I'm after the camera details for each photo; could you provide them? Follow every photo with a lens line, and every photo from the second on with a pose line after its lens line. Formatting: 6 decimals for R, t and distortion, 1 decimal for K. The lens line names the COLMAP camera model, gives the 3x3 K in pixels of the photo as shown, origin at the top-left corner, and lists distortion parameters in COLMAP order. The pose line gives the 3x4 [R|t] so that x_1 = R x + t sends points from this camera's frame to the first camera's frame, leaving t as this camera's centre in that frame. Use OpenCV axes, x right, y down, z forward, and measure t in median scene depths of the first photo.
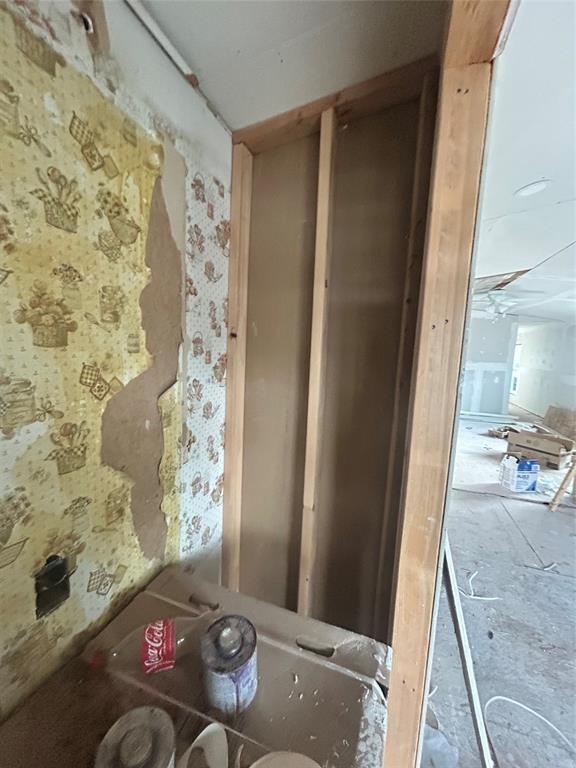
lens RADIAL K [[309.4, 0, 288.0], [0, 309.4, 384.0], [0, 0, 1]] dist [0.000641, -0.000343]
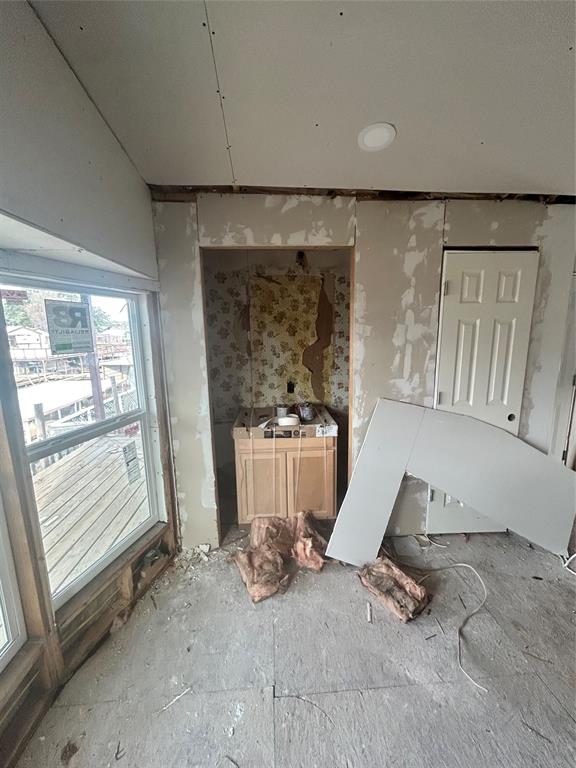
lens RADIAL K [[309.4, 0, 288.0], [0, 309.4, 384.0], [0, 0, 1]] dist [0.000641, -0.000343]
pose [[0.397174, 0.110437, -0.911074, 2.310960], [-0.080986, 0.993078, 0.085073, 0.137928], [0.914163, 0.039996, 0.403369, -0.608560]]
